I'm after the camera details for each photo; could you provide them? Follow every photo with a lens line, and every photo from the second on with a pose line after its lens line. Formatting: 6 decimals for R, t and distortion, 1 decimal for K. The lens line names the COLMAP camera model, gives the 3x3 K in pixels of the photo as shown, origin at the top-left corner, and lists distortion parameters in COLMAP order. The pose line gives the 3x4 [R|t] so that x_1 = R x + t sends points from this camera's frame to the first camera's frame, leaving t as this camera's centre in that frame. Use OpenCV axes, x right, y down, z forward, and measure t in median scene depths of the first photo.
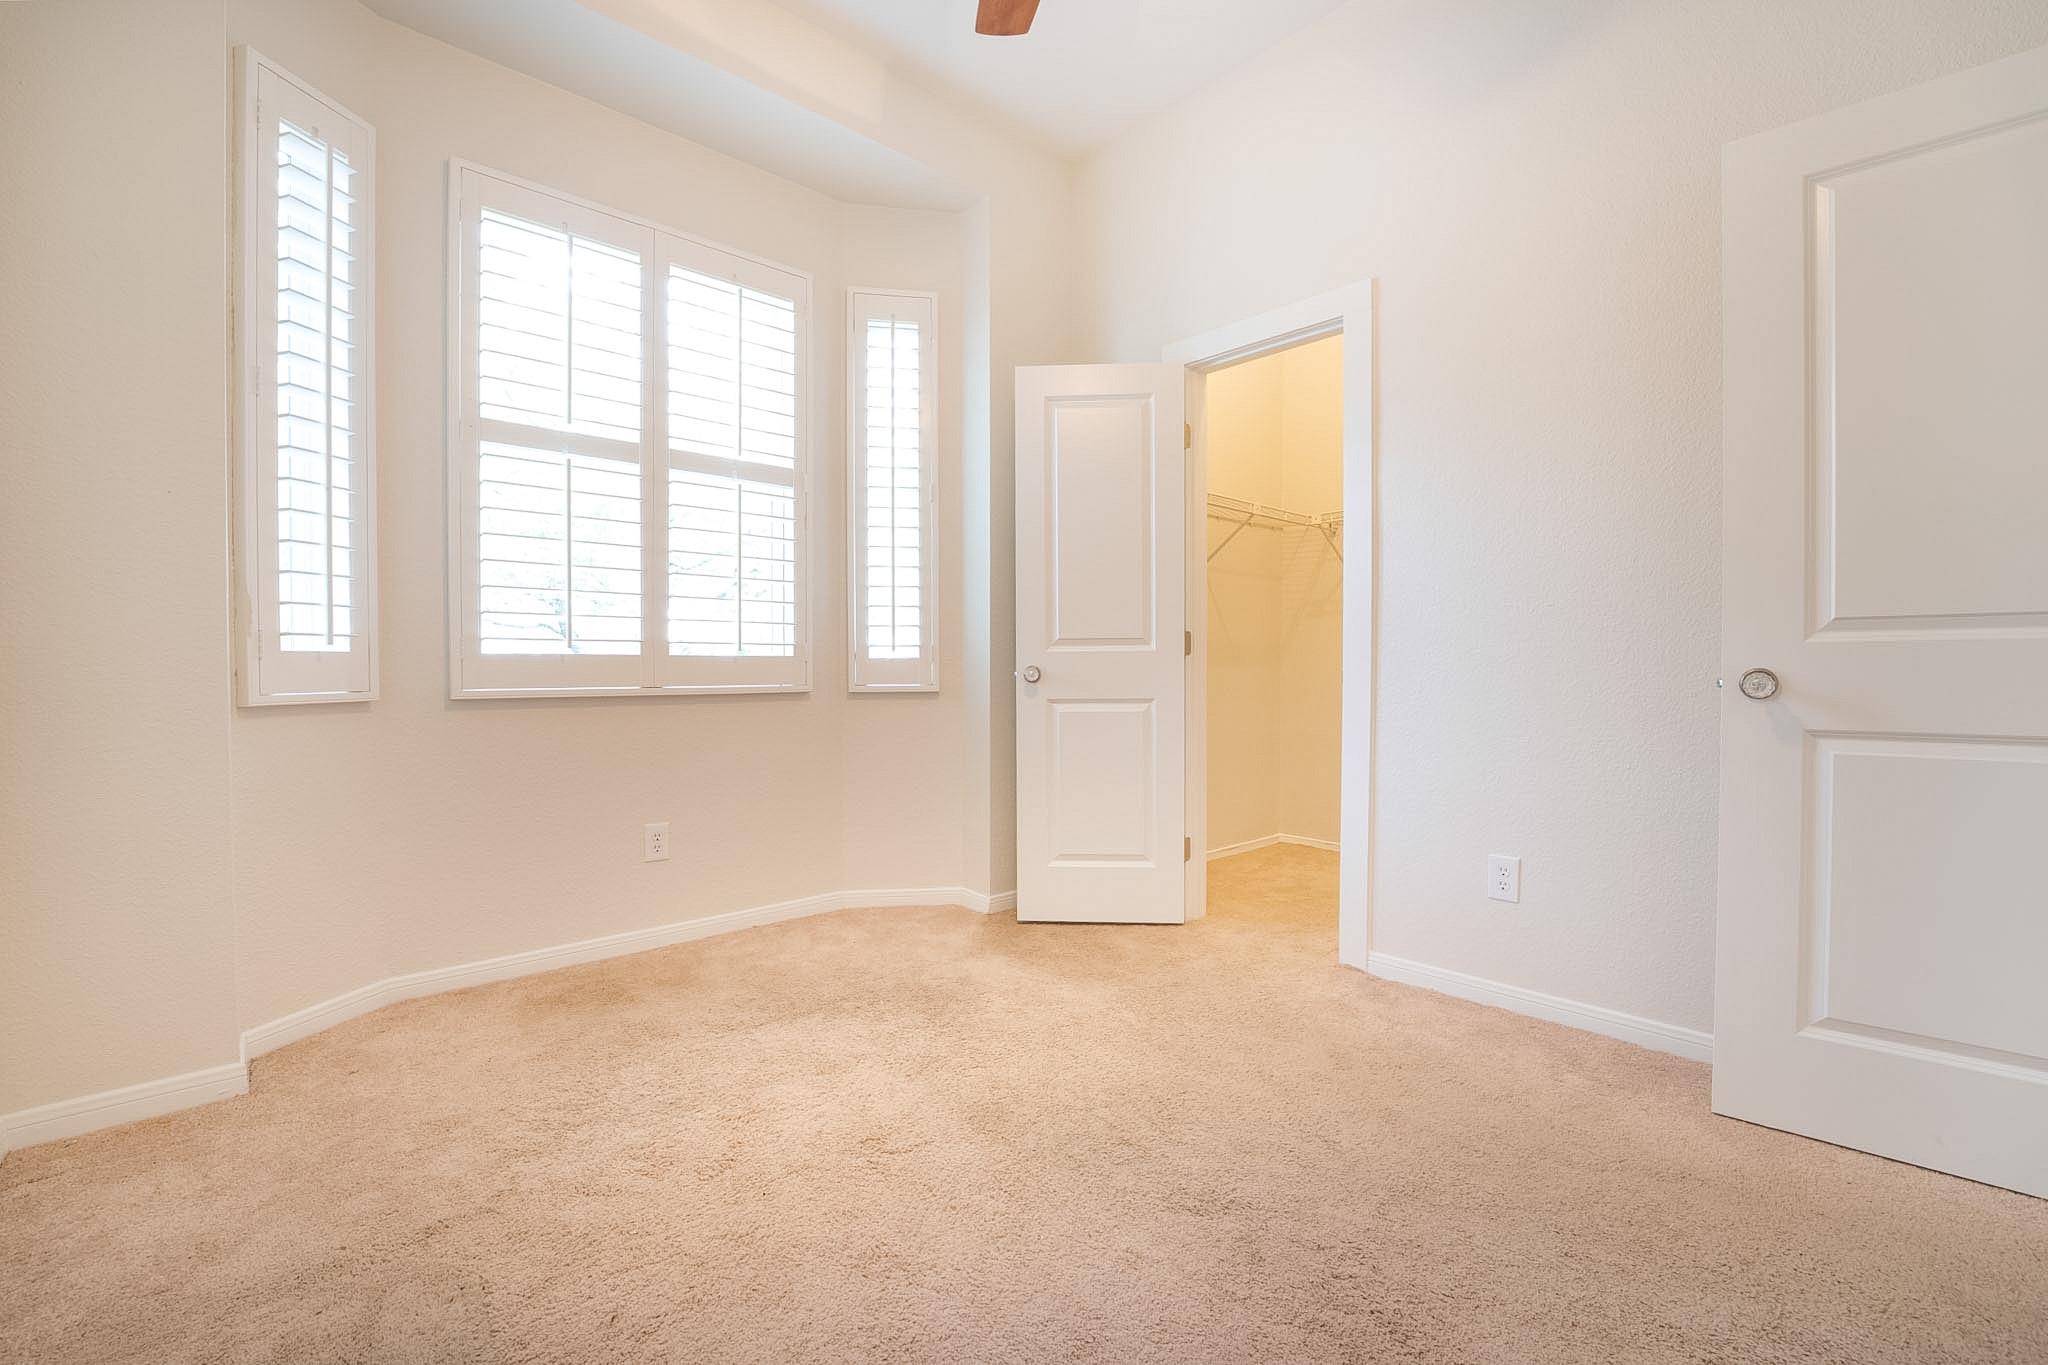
lens RADIAL K [[850.4, 0, 1037.5], [0, 850.4, 677.8], [0, 0, 1]] dist [-0.023064, -0.000152]
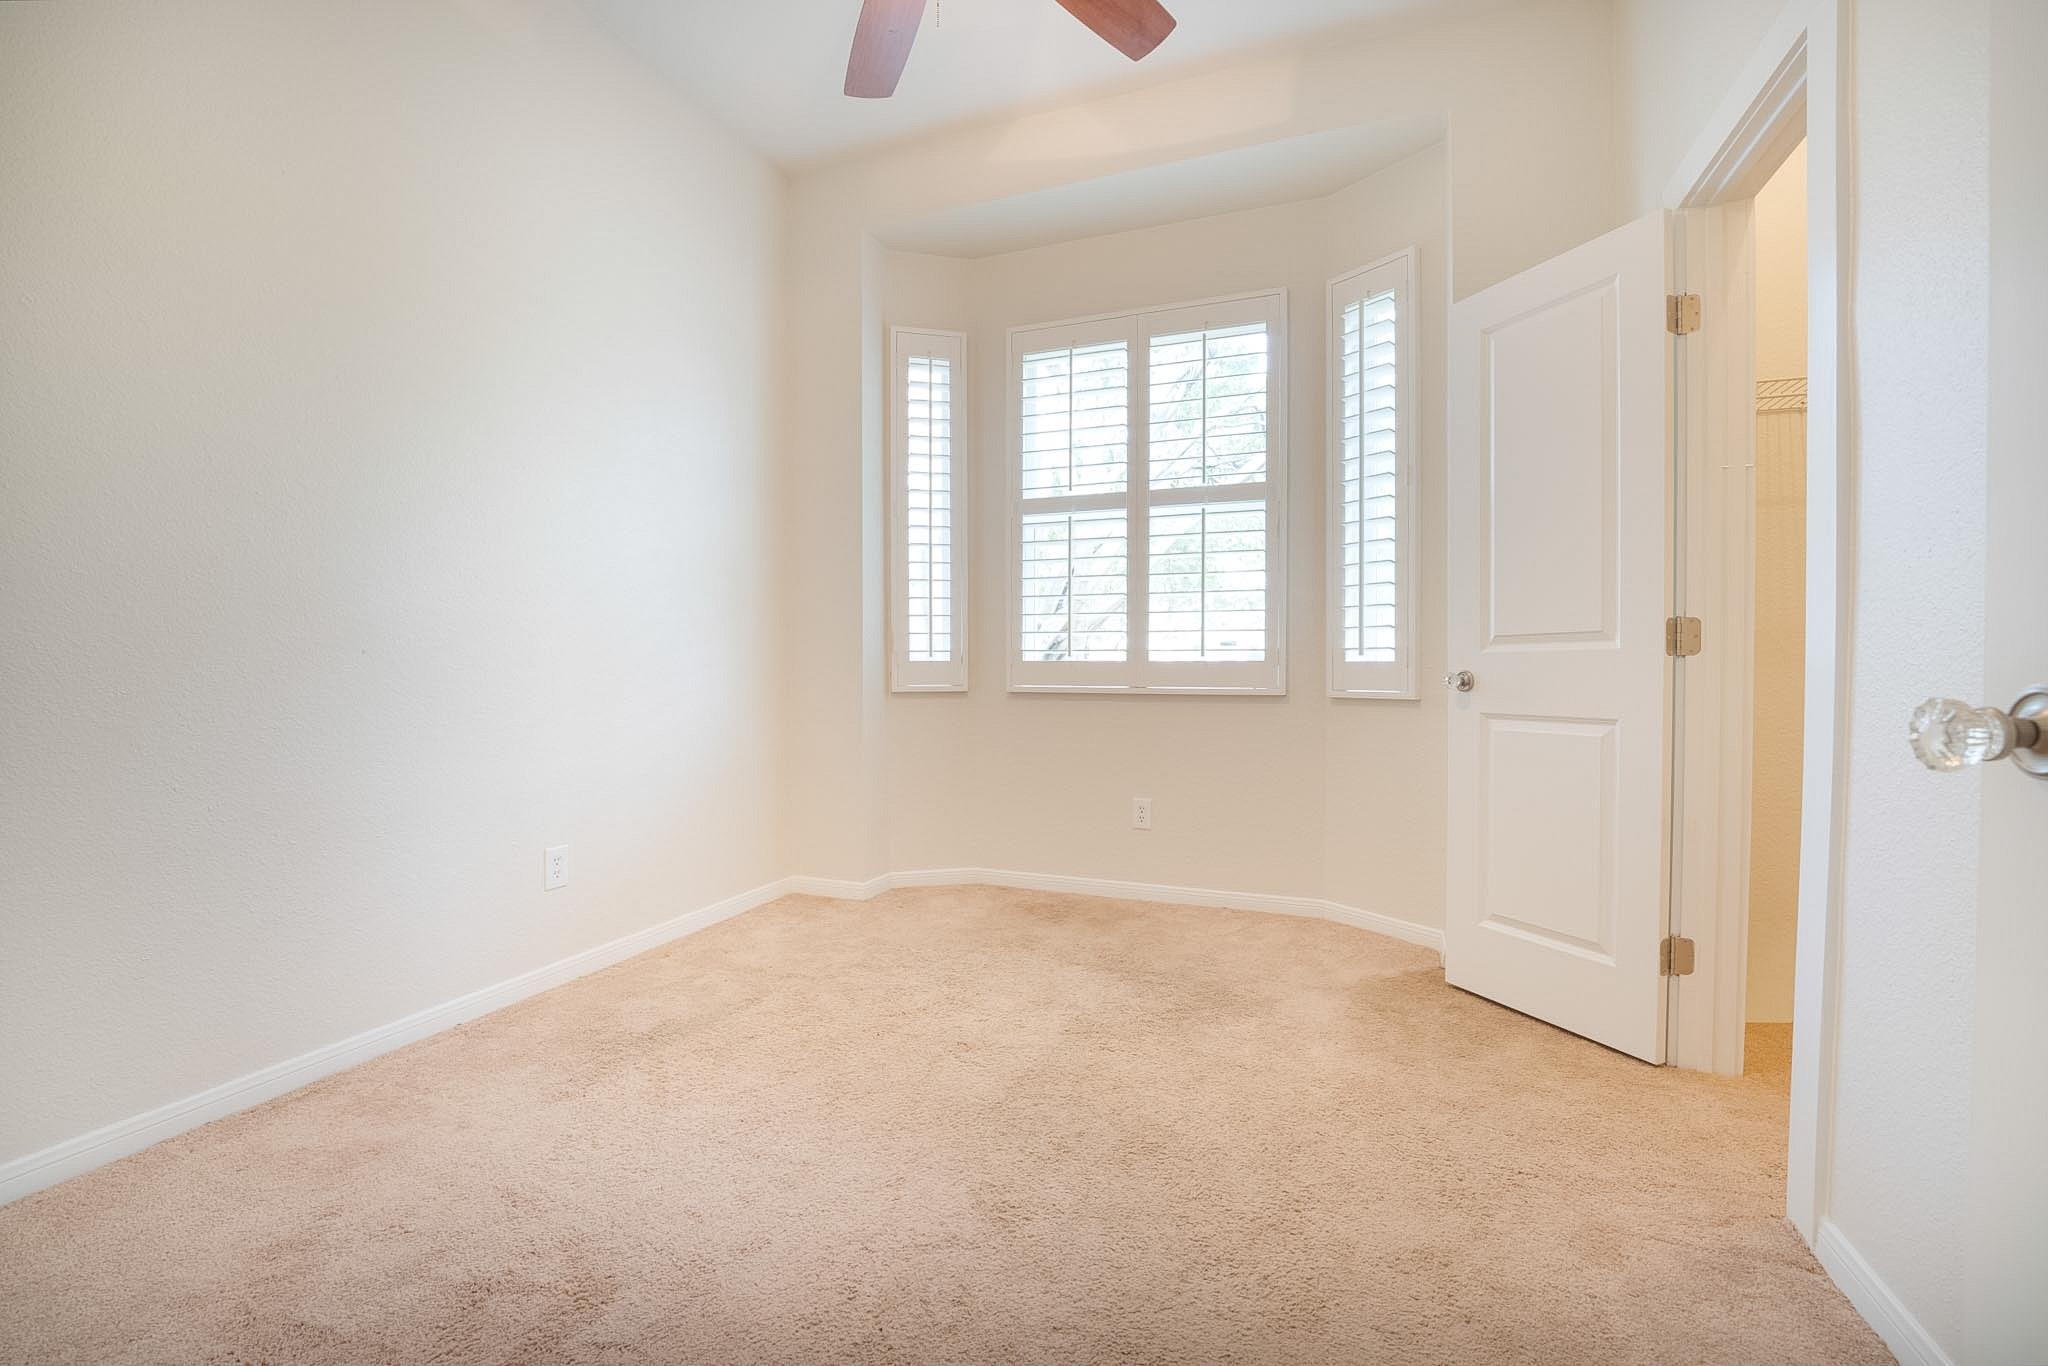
lens RADIAL K [[850.4, 0, 1034.8], [0, 850.4, 677.1], [0, 0, 1]] dist [-0.023064, -0.000152]
pose [[0.452505, 0.007750, -0.891728, 0.583725], [-0.017263, 0.999851, -0.000071, -0.000813], [0.891595, 0.015426, 0.452571, 0.309161]]
